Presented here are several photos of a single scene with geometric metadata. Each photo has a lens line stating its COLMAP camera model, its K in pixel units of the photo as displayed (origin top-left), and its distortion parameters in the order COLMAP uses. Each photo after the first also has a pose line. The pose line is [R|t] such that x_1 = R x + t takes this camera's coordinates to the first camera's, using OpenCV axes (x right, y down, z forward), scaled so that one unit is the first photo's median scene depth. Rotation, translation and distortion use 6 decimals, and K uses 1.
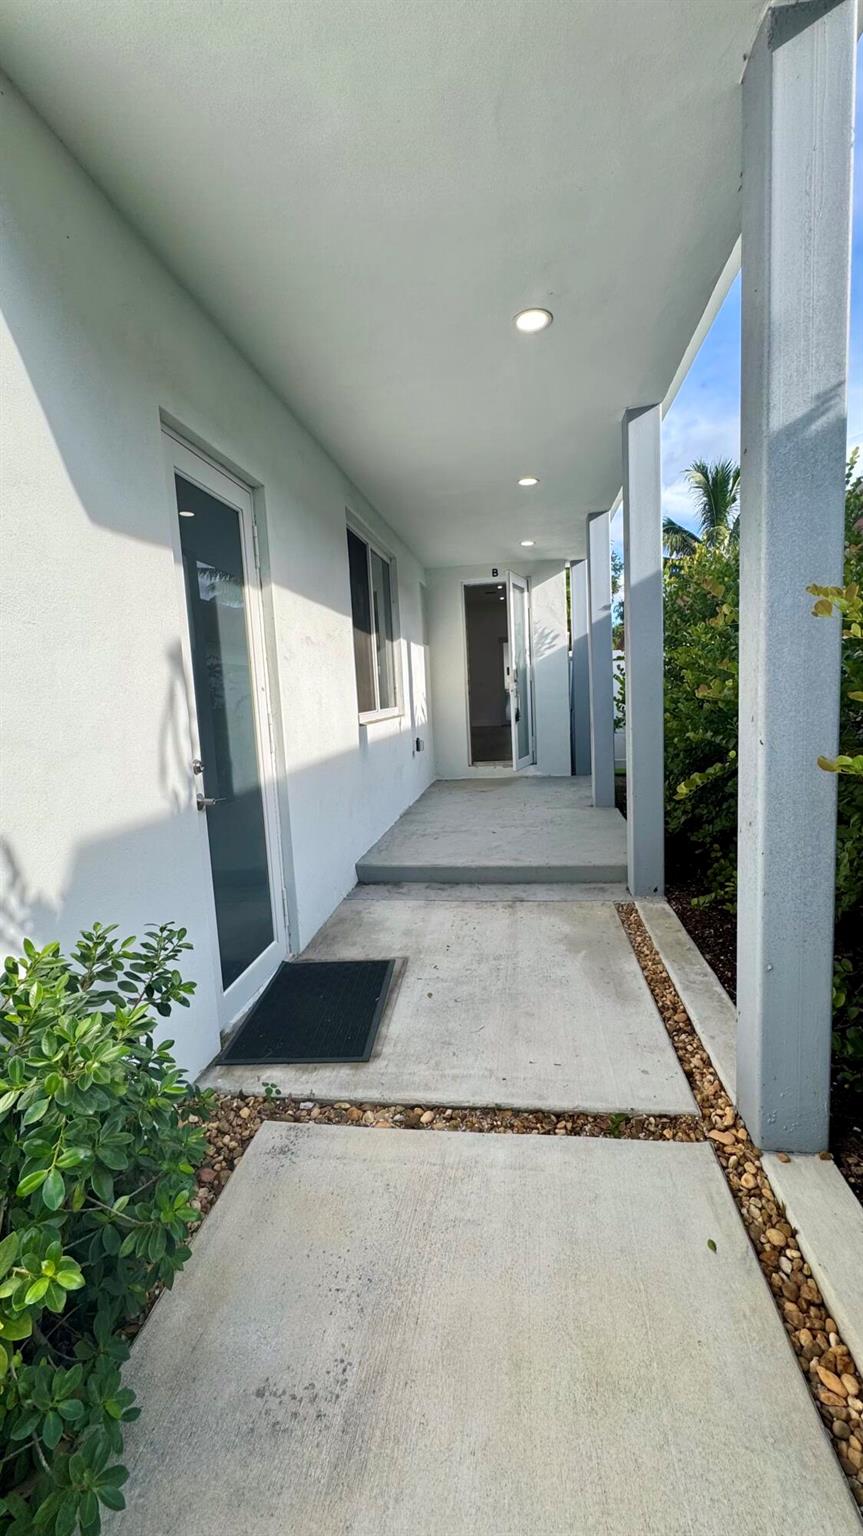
lens RADIAL K [[629.0, 0, 431.5], [0, 629.0, 768.0], [0, 0, 1]] dist [-0.001586, -0.000013]
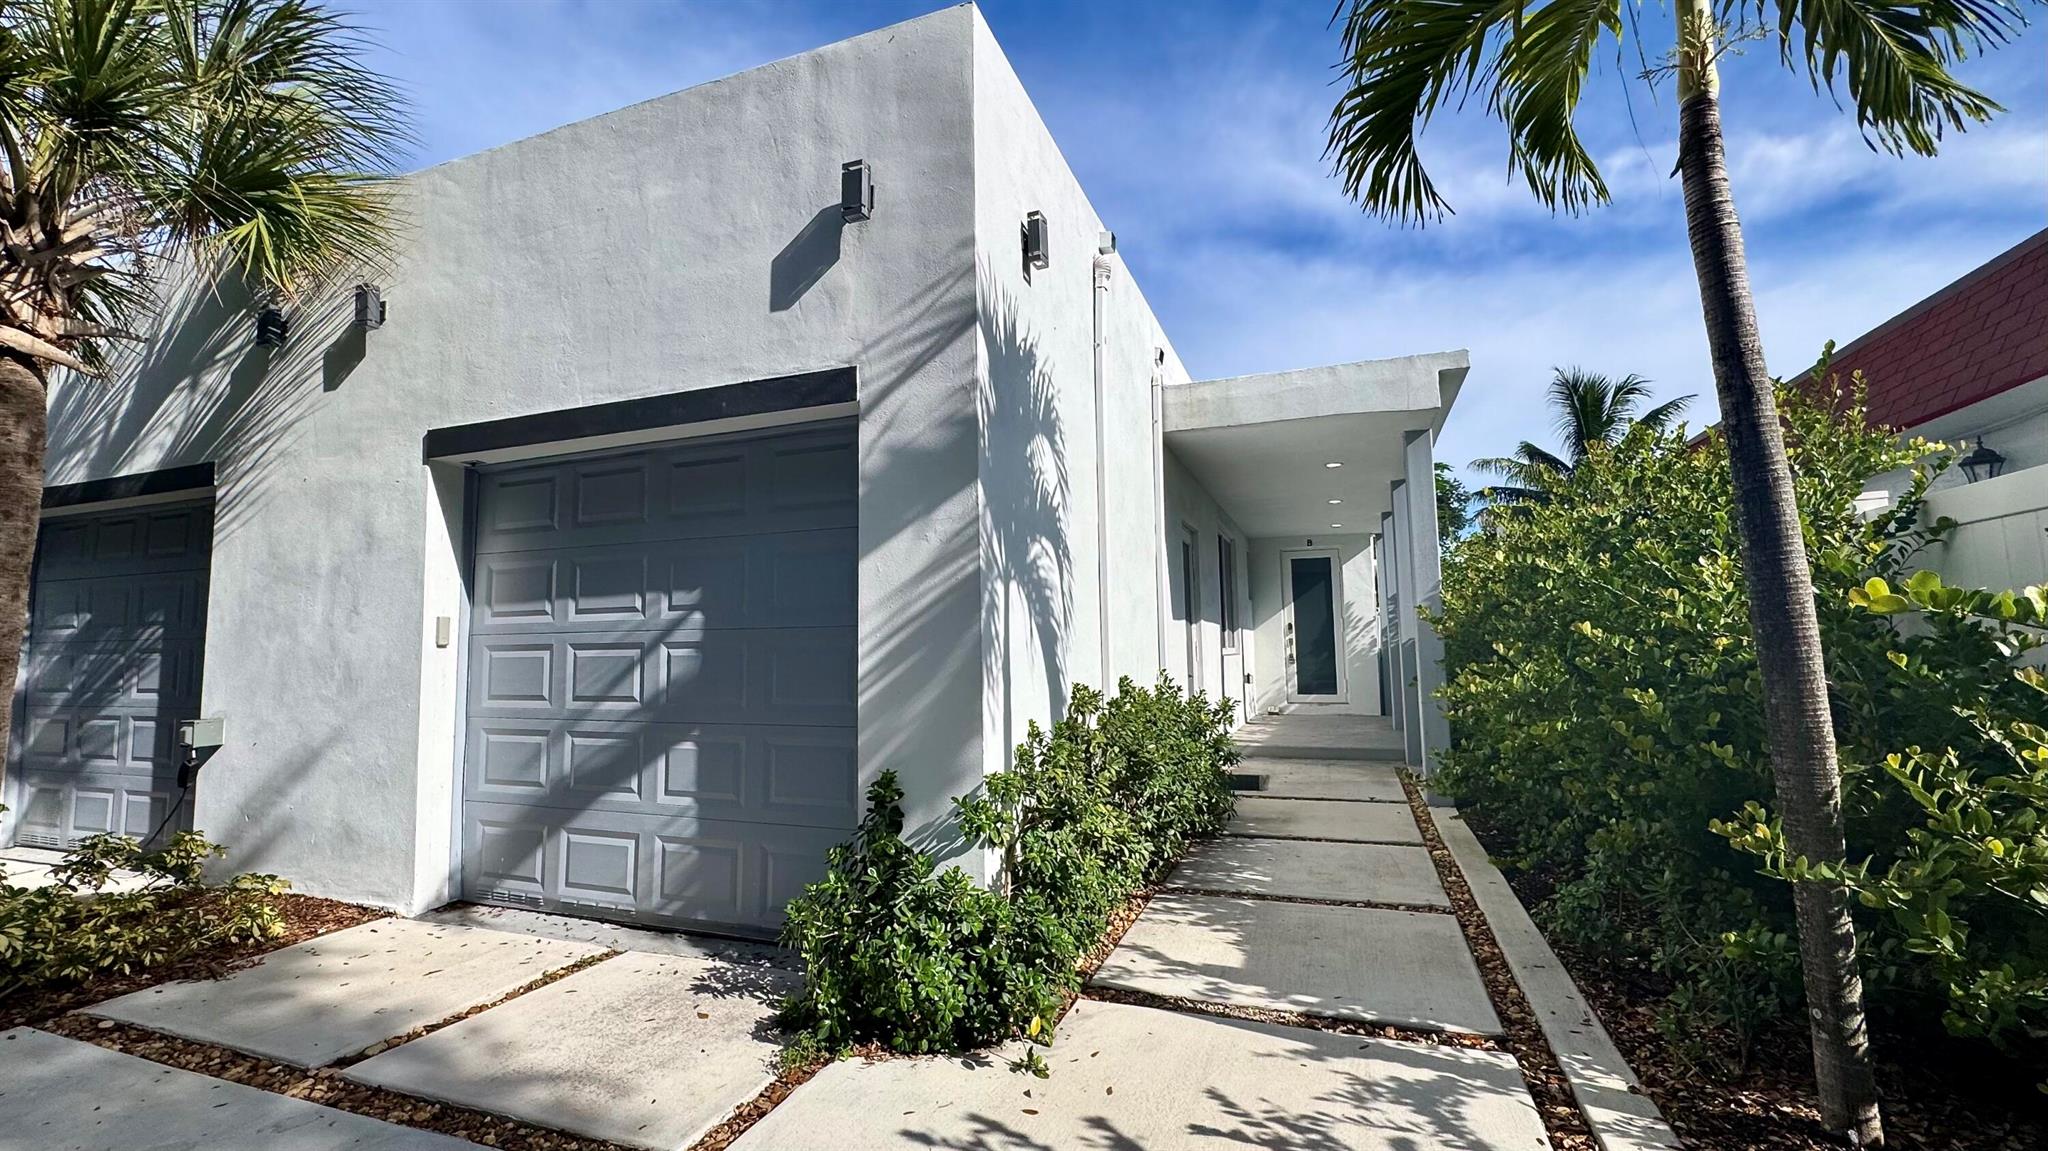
lens RADIAL K [[838.6, 0, 1038.9], [0, 838.6, 576.4], [0, 0, 1]] dist [-0.001586, -0.000013]
pose [[0.978899, 0.034827, -0.201355, -0.103935], [-0.071253, 0.981700, -0.176599, 0.077843], [0.191520, 0.187220, 0.963467, -0.693648]]
